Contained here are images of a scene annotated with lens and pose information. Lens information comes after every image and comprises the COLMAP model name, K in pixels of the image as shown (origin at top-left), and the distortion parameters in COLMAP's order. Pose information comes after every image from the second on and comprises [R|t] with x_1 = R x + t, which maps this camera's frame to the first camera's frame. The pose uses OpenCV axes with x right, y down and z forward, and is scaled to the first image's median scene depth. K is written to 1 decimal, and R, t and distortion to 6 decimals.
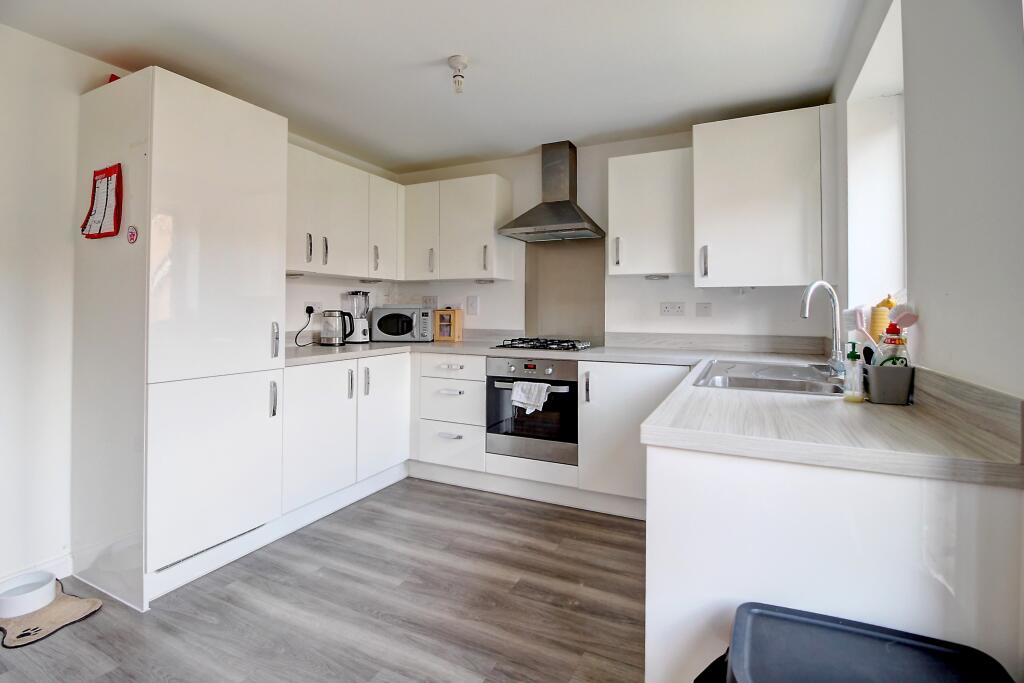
lens RADIAL K [[483.8, 0, 512.1], [0, 483.8, 306.2], [0, 0, 1]] dist [0.000219, -0.000017]
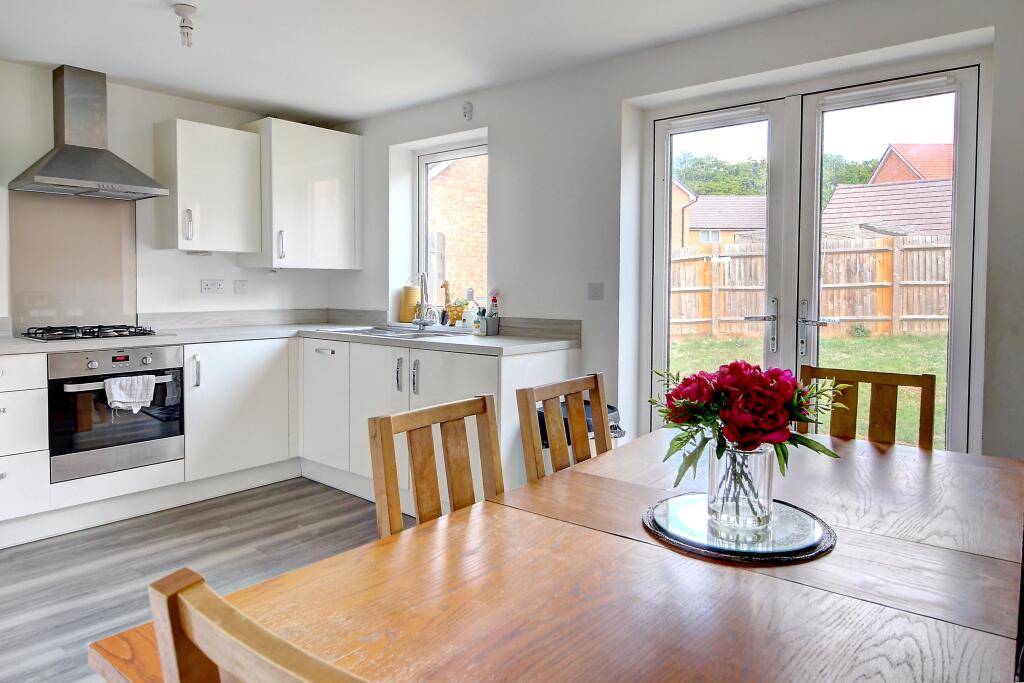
lens RADIAL K [[700.1, 0, 512.3], [0, 700.1, 309.2], [0, 0, 1]] dist [-0.002424, -0.000856]
pose [[0.243969, -0.037858, 0.969044, -0.982138], [-0.016492, 0.998931, 0.043178, -0.020872], [-0.969643, -0.026515, 0.243083, 0.077837]]
